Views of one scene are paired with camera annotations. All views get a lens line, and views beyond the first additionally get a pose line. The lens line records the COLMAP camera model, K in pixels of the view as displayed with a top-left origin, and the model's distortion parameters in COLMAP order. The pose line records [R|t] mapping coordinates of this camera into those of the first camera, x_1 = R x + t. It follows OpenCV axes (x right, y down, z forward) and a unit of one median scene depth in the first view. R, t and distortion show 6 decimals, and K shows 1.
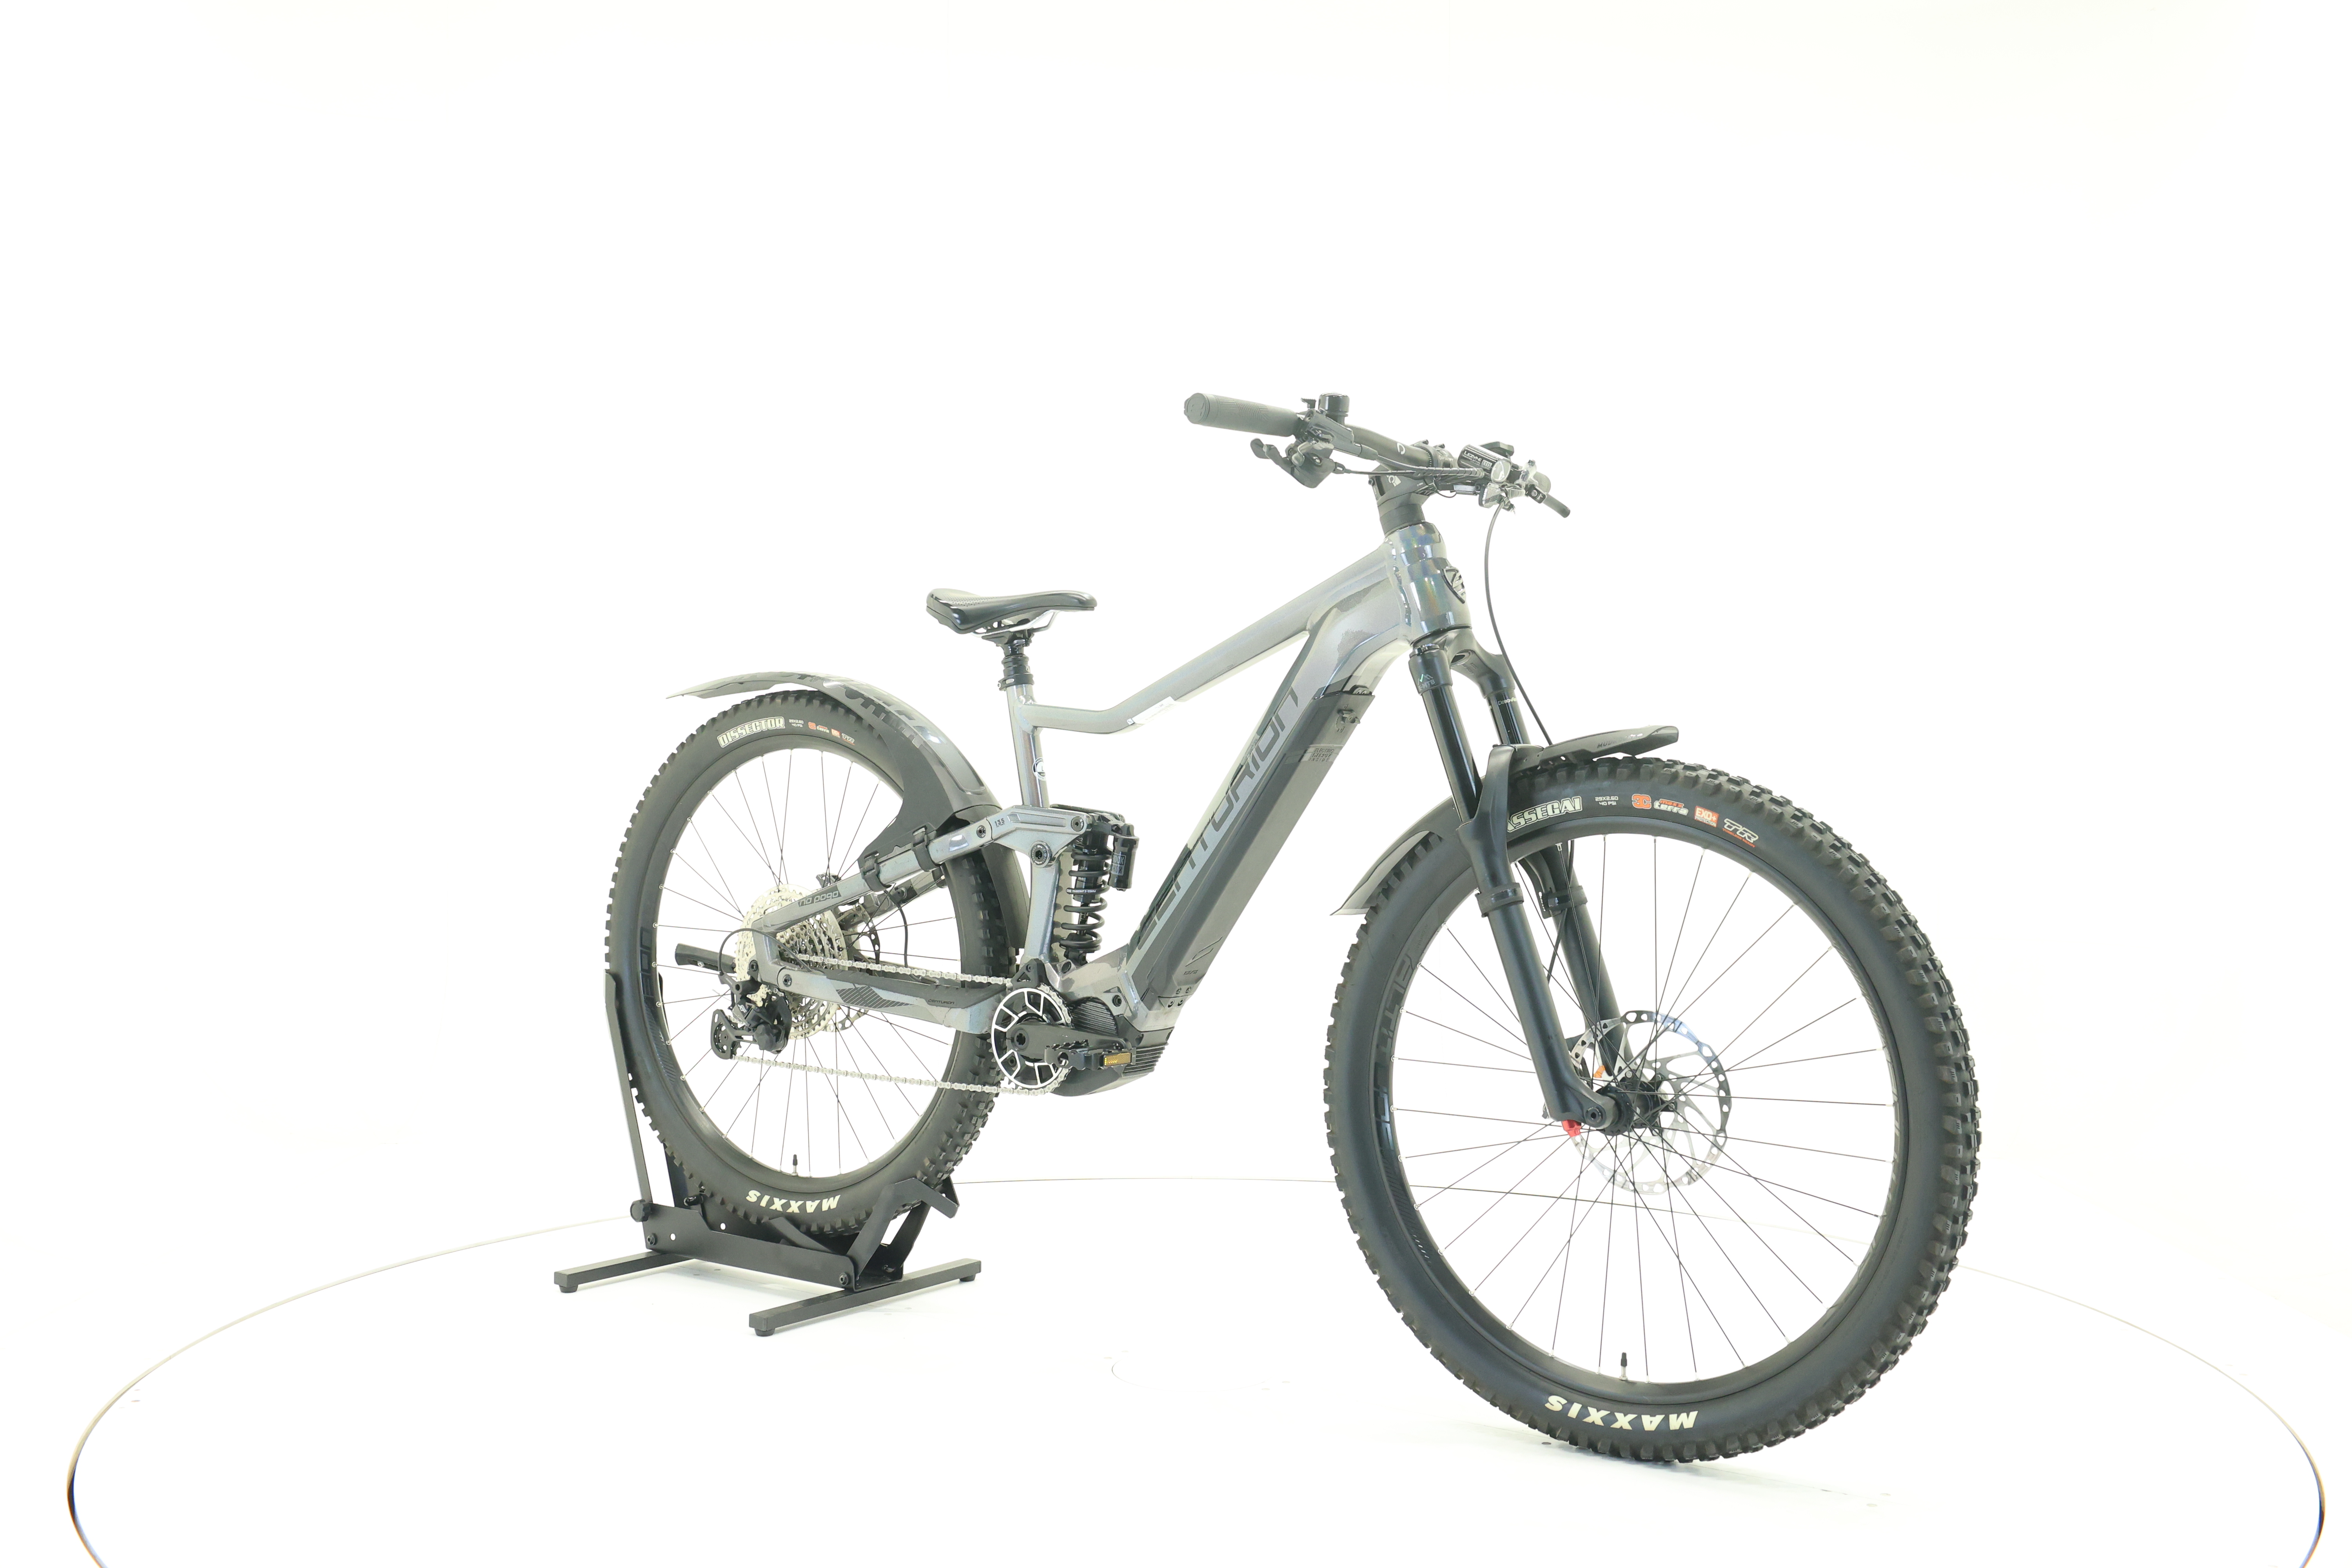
lens RADIAL K [[2451.5, 0, 1208.0], [0, 2451.5, 692.3], [0, 0, 1]] dist [0.002312, 0.000000]
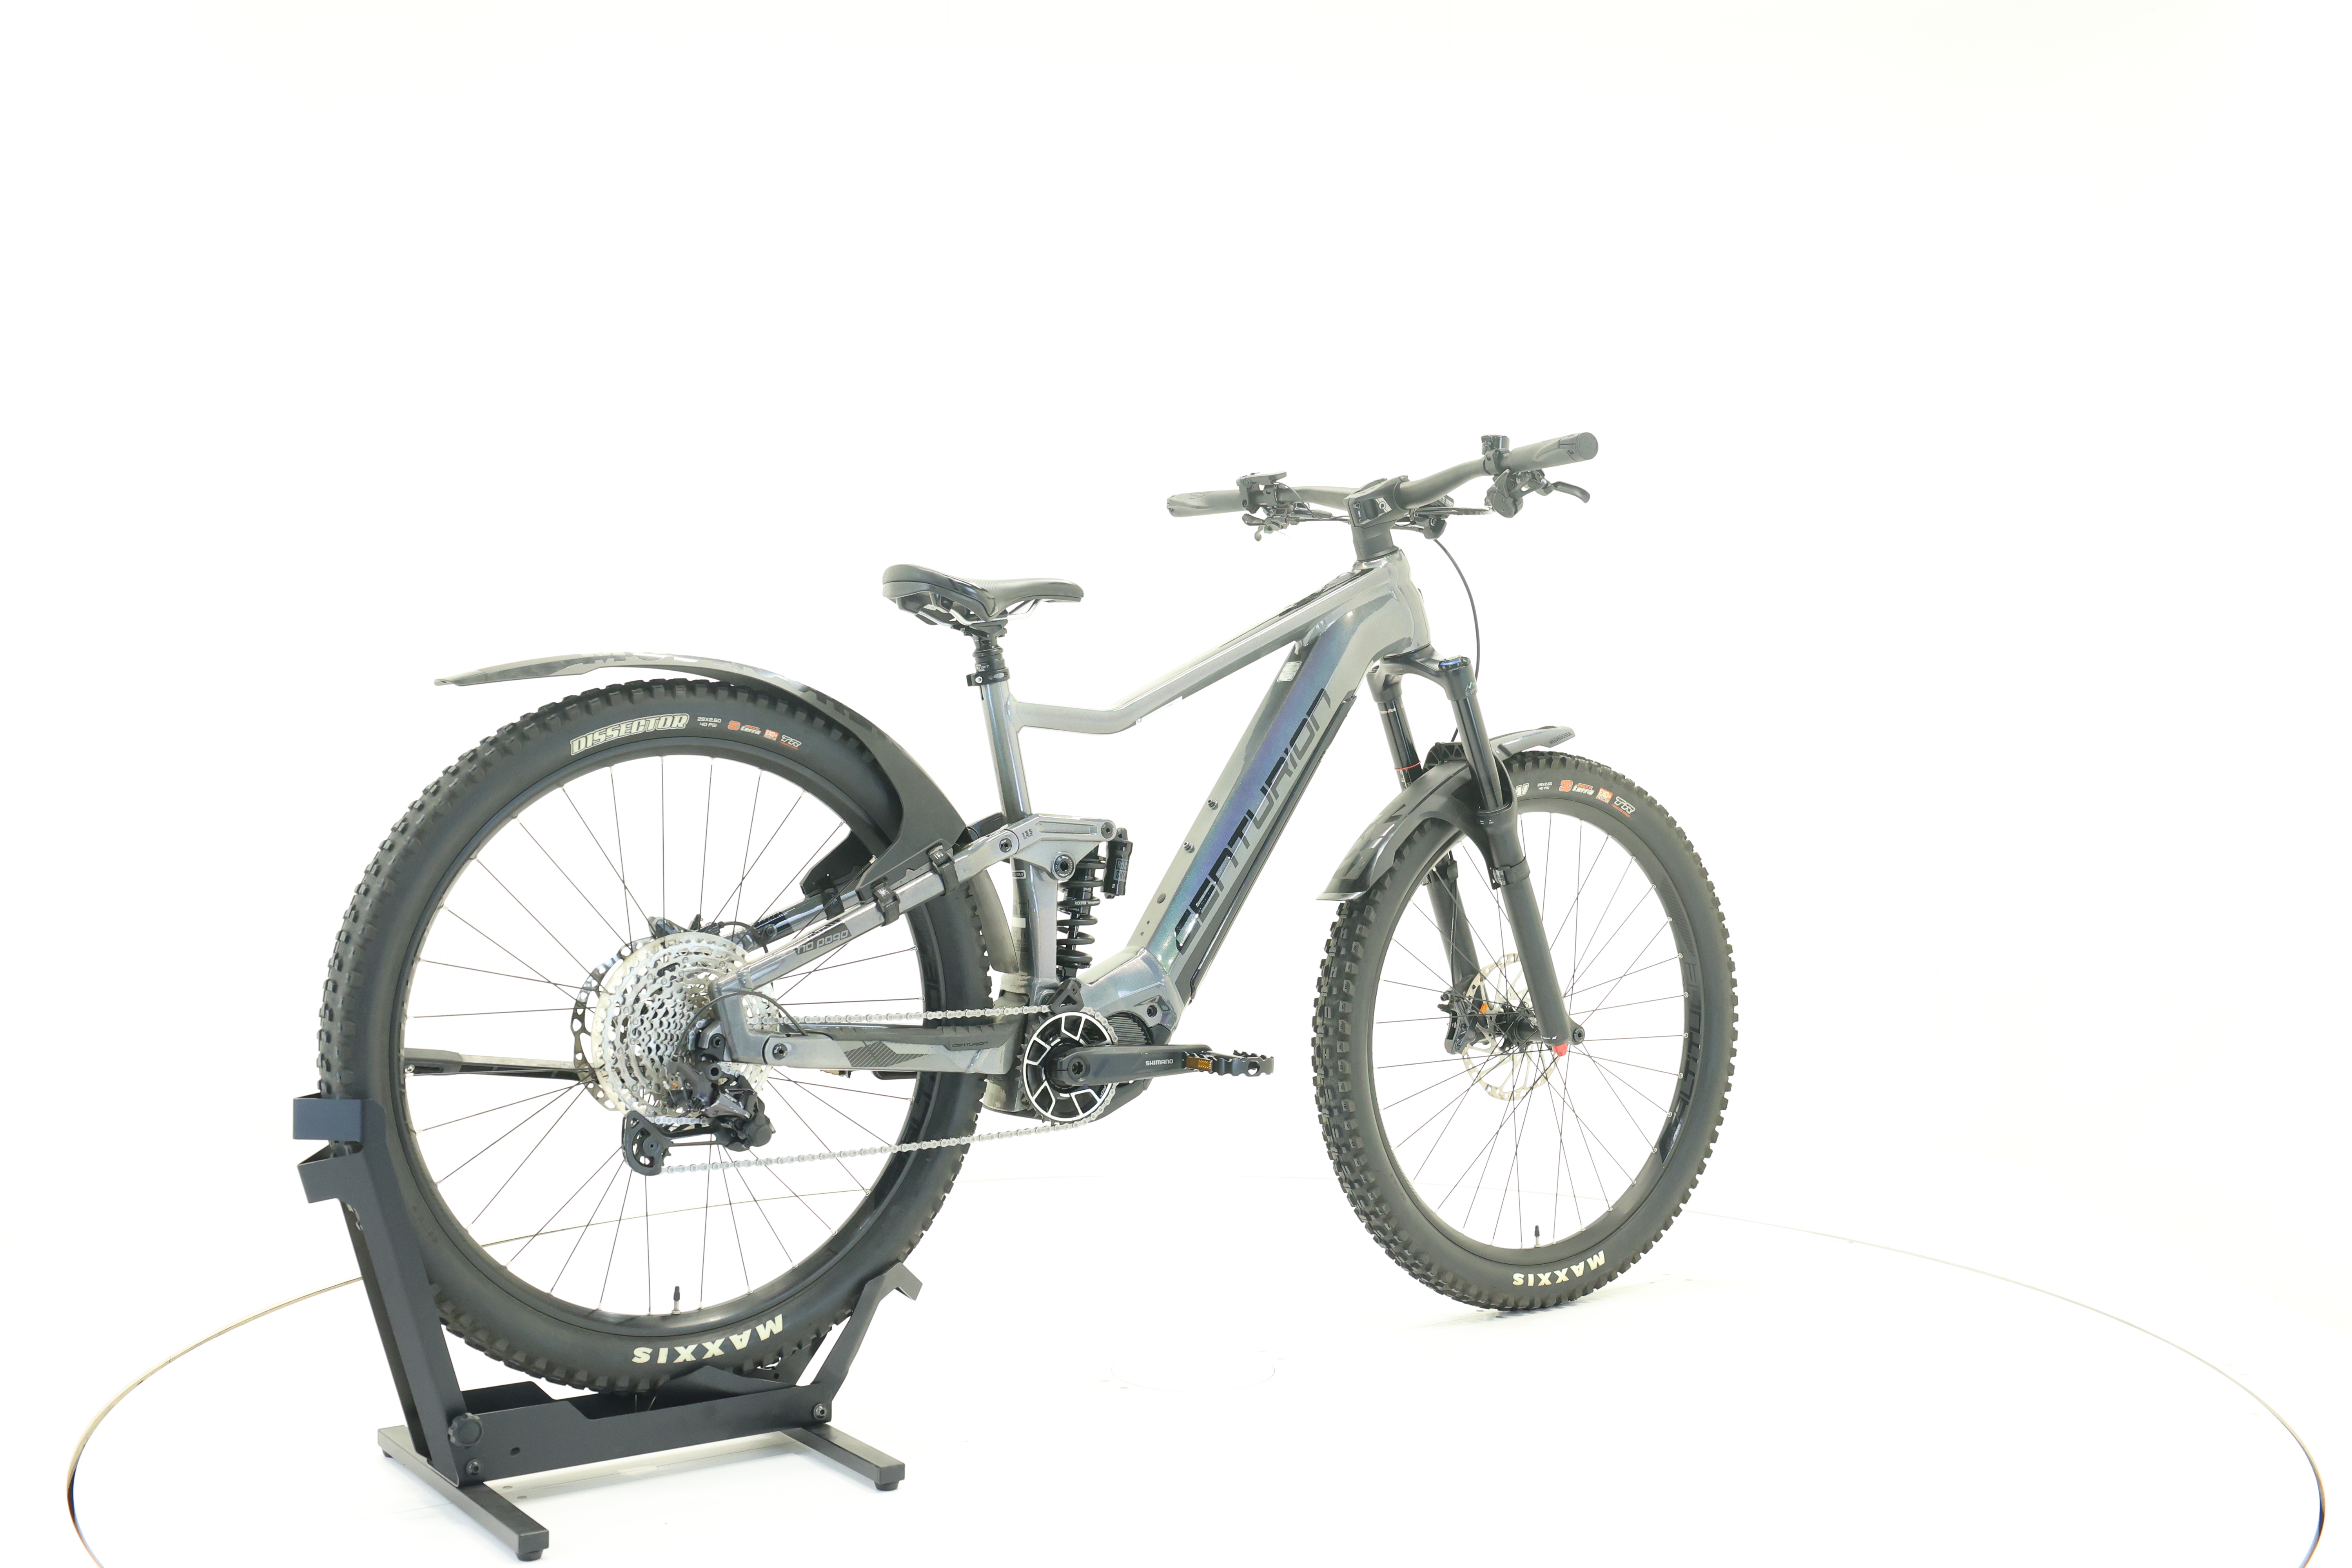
lens RADIAL K [[2451.5, 0, 1052.6], [0, 2451.5, 758.5], [0, 0, 1]] dist [0.002312, 0.000000]
pose [[0.327906, -0.007907, 0.944677, -0.919226], [-0.010532, 0.999872, 0.012025, 0.014706], [-0.944652, -0.013892, 0.327781, 0.692257]]
